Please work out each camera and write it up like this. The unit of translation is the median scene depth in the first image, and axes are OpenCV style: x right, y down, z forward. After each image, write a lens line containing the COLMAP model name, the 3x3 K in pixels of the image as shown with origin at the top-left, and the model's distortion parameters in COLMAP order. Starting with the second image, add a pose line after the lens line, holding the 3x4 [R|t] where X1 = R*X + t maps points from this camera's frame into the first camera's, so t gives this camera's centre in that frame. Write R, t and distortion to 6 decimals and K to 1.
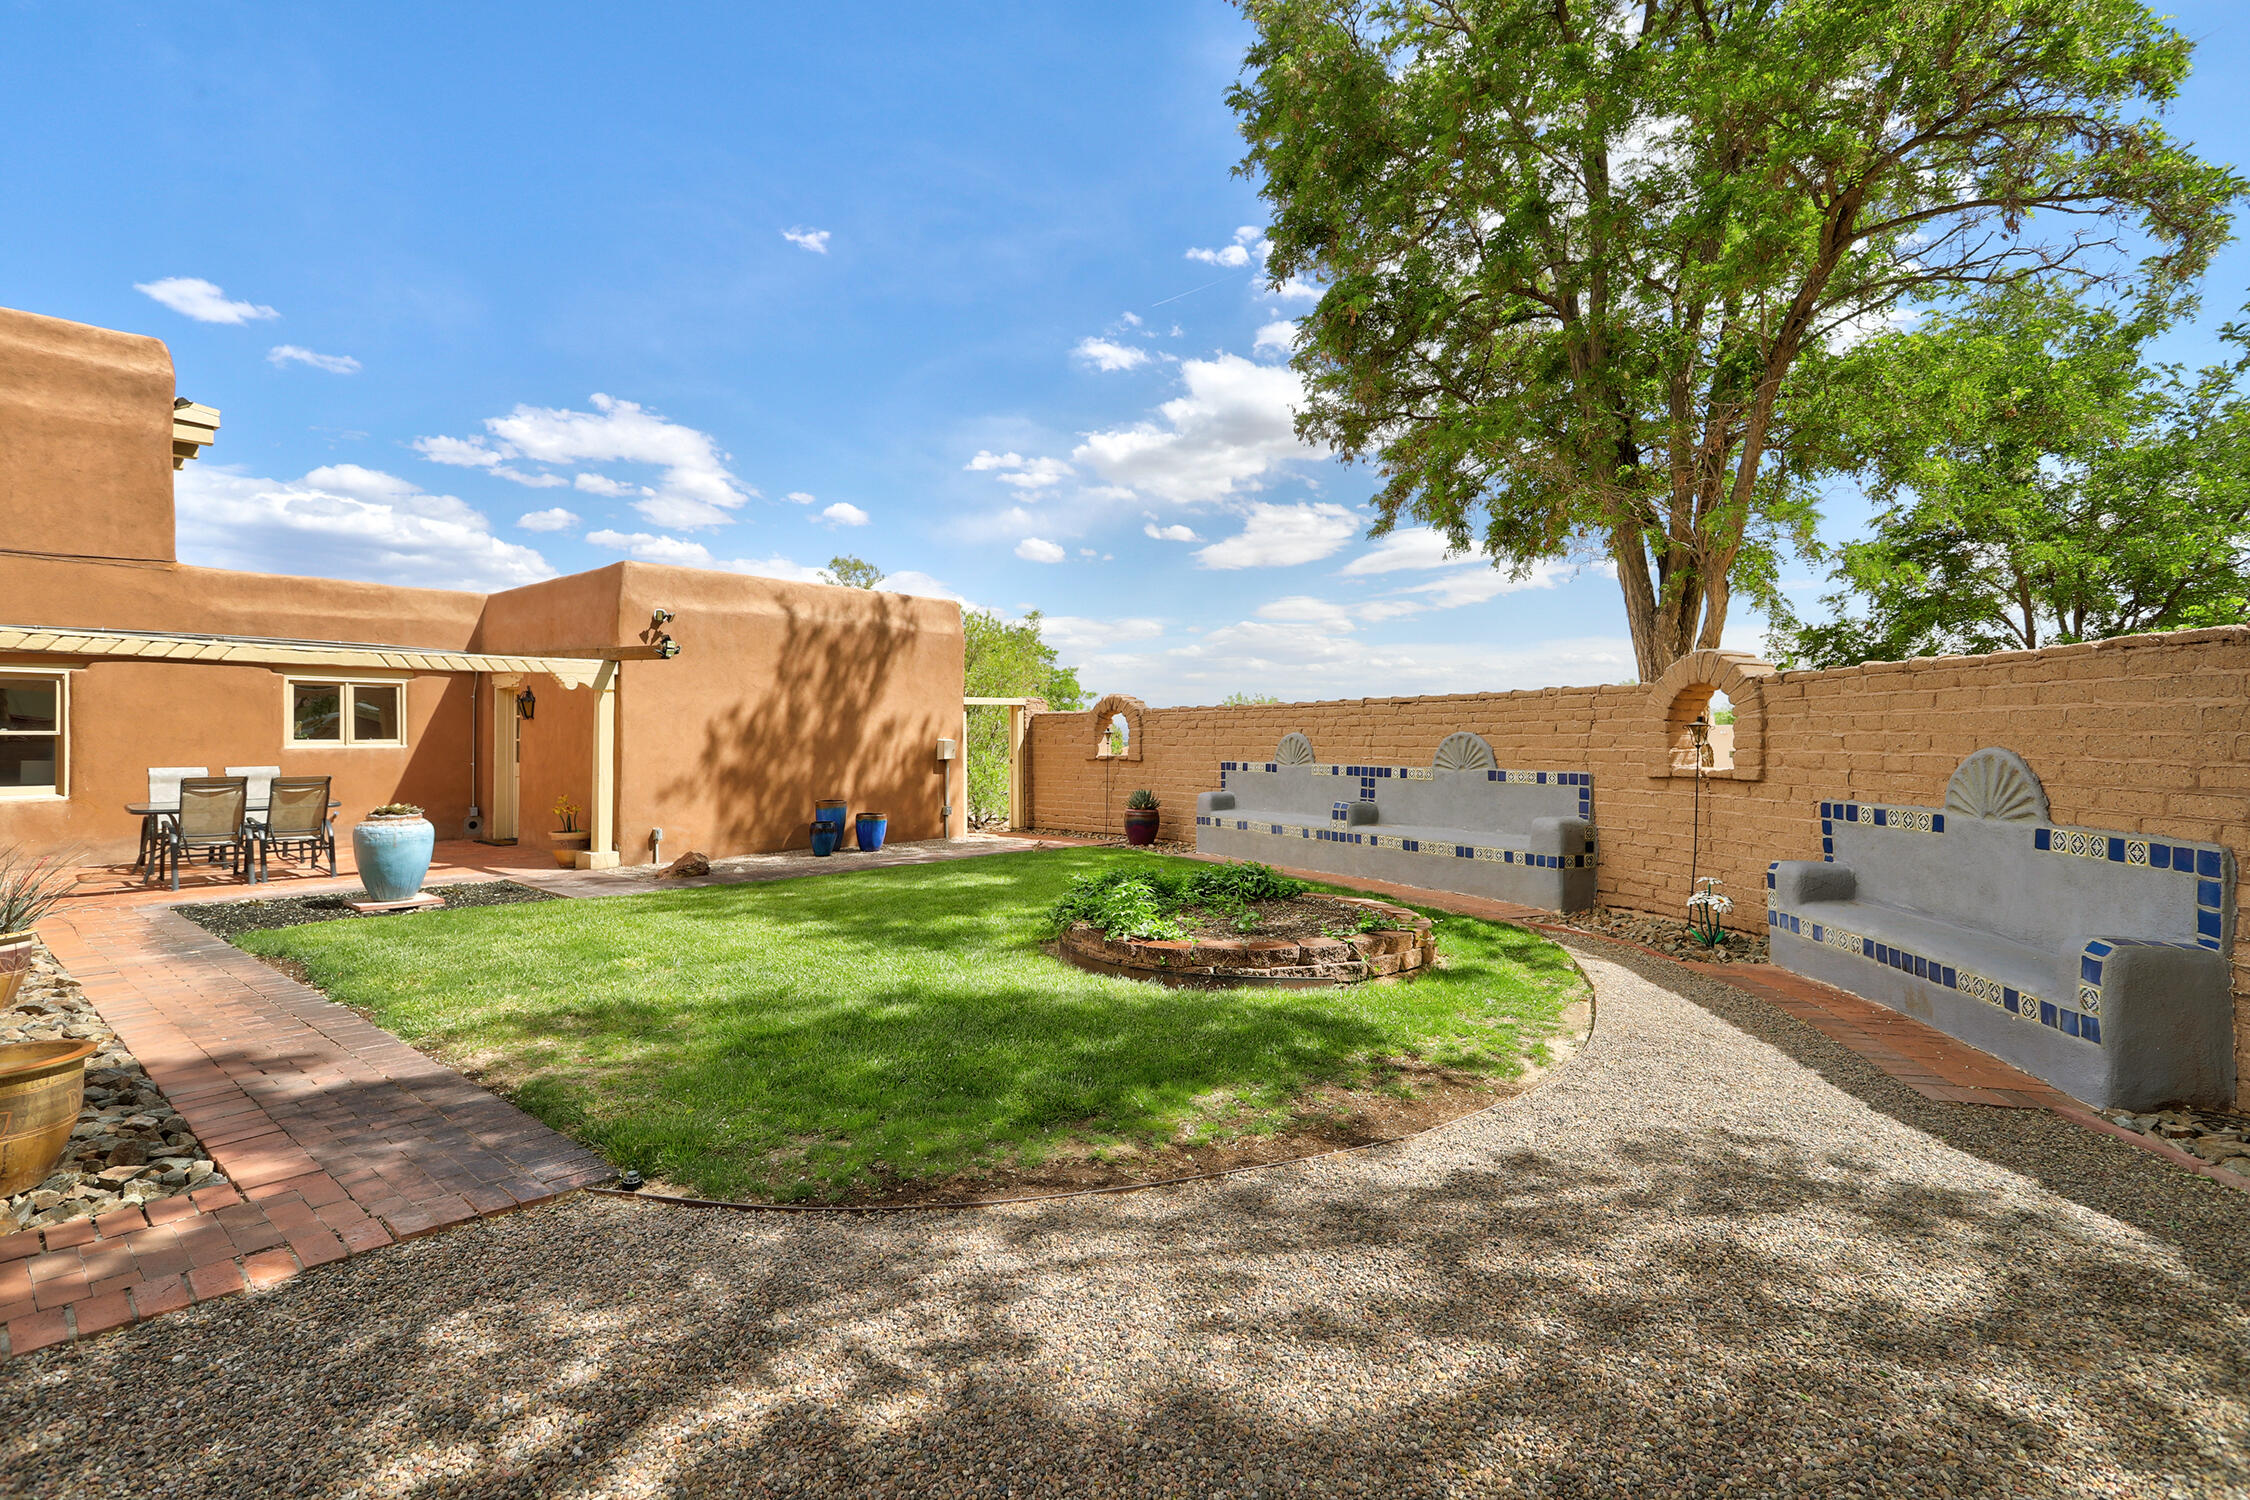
lens RADIAL K [[1065.6, 0, 1125.0], [0, 1065.6, 750.0], [0, 0, 1]] dist [0.000573, 0.000290]
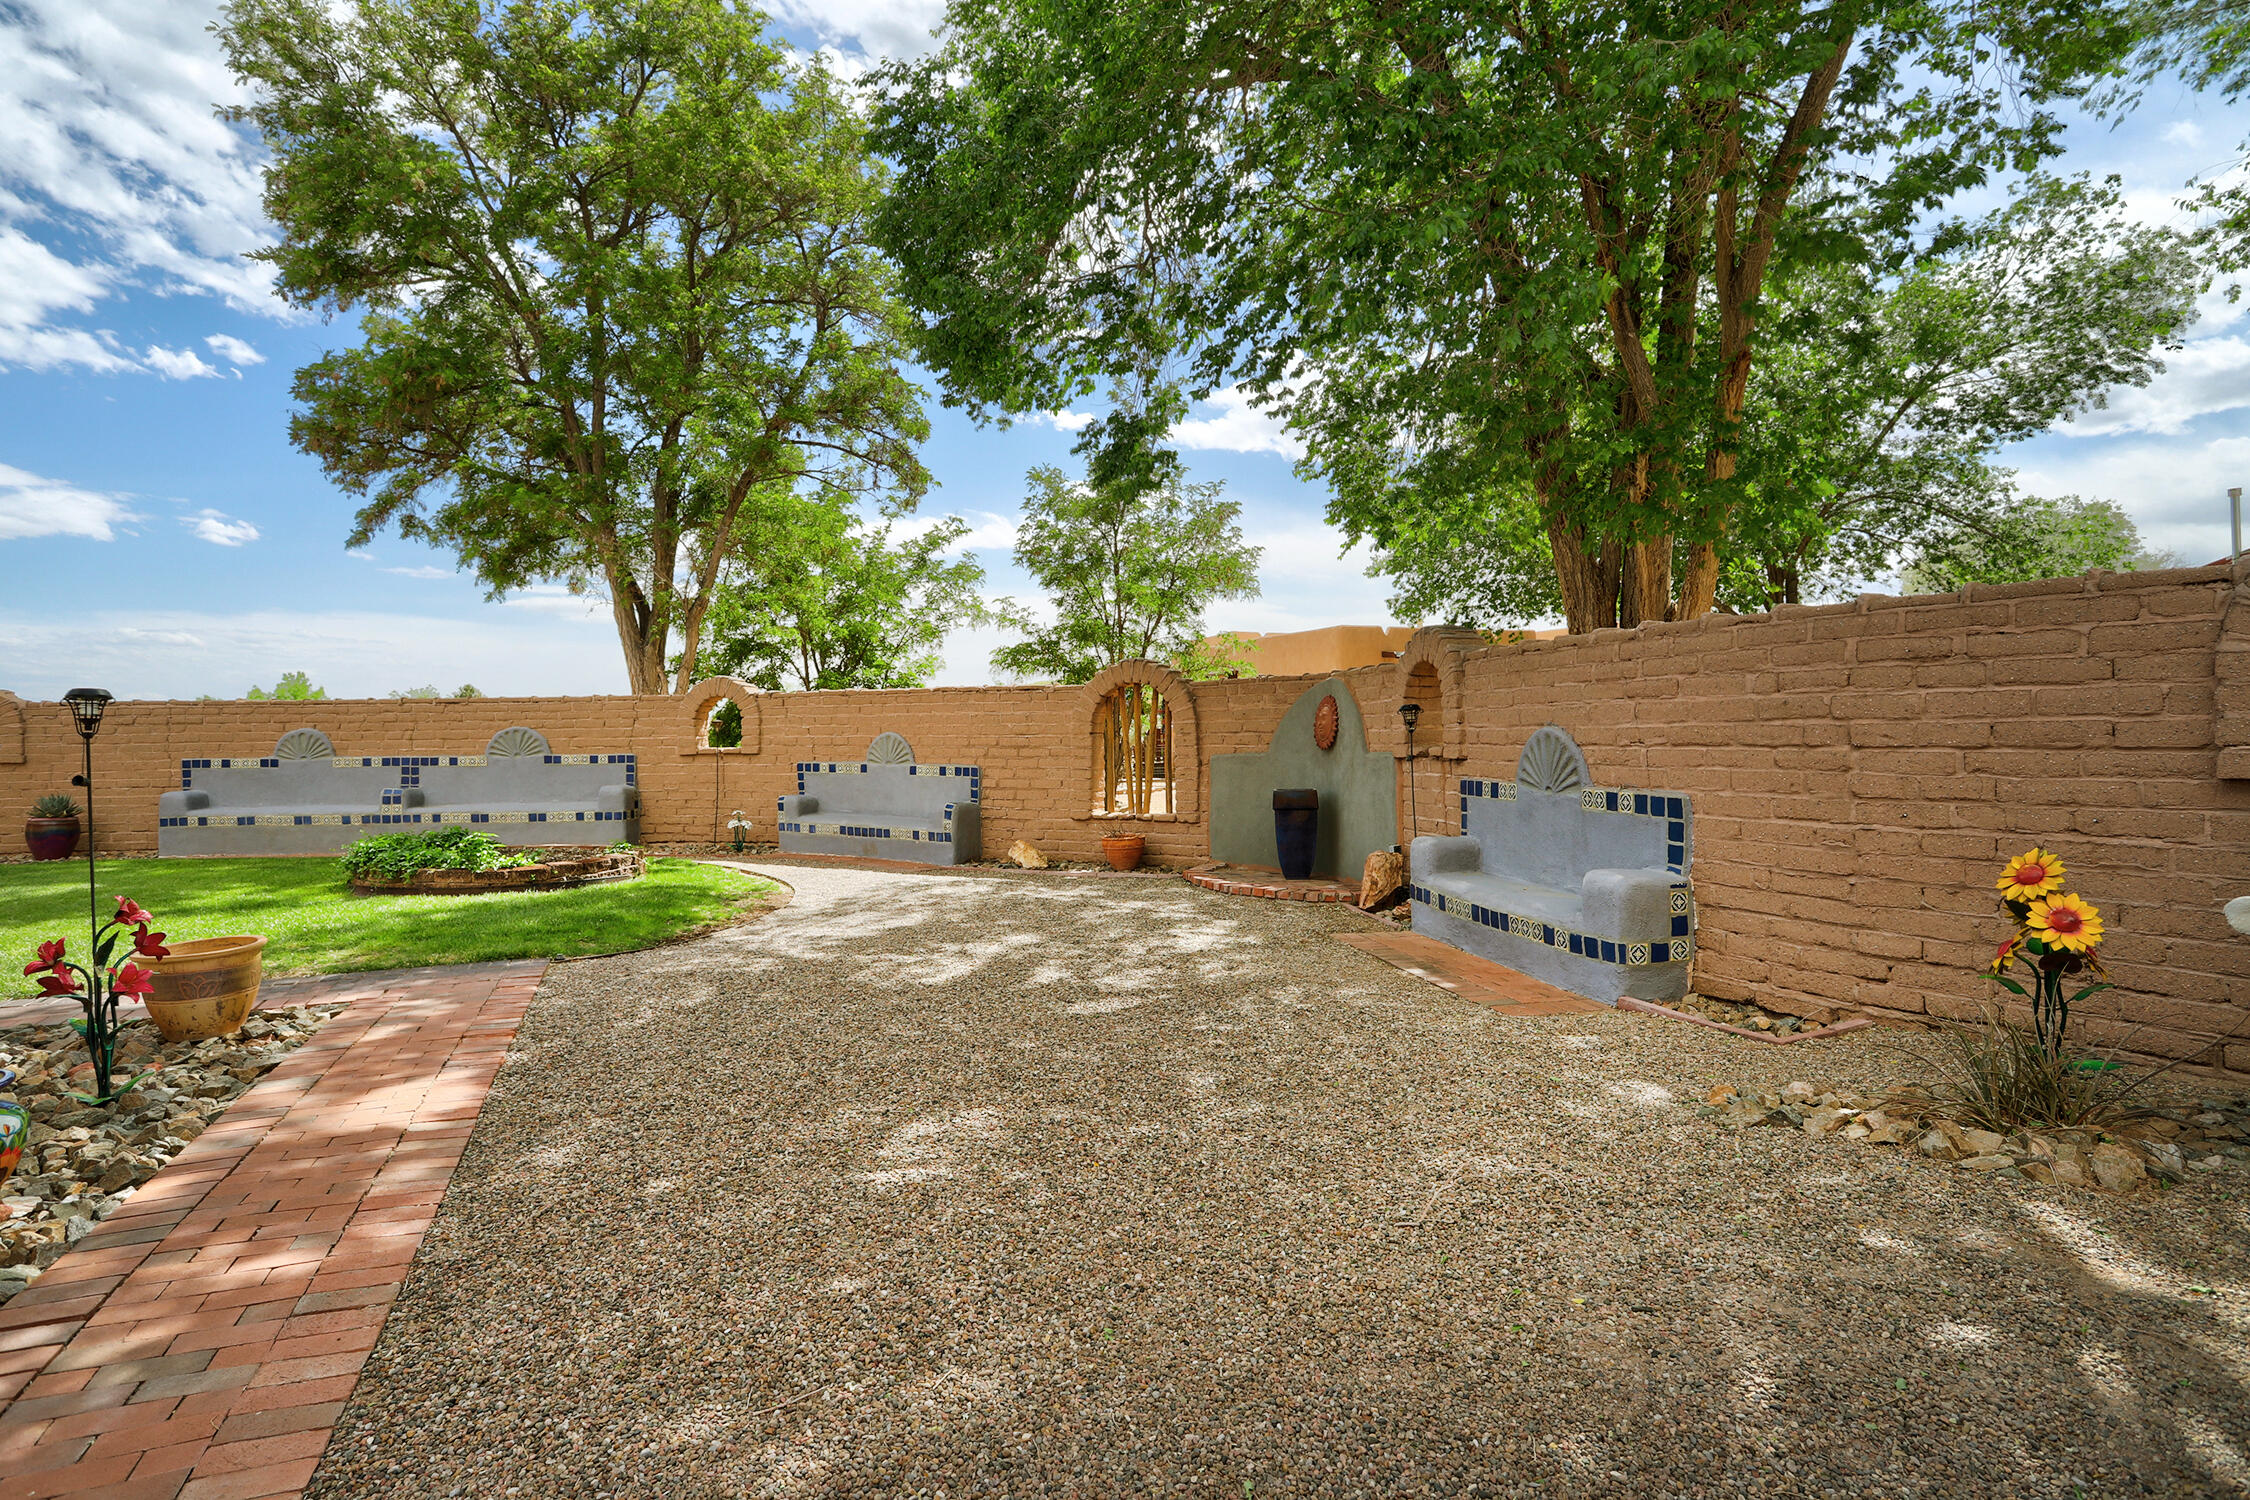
lens RADIAL K [[1146.5, 0, 1137.3], [0, 1146.5, 726.4], [0, 0, 1]] dist [0.001685, 0.001237]
pose [[0.437301, -0.001880, 0.899313, -0.918543], [0.019402, 0.999785, -0.007344, 0.011000], [-0.899106, 0.020660, 0.437243, -0.425759]]
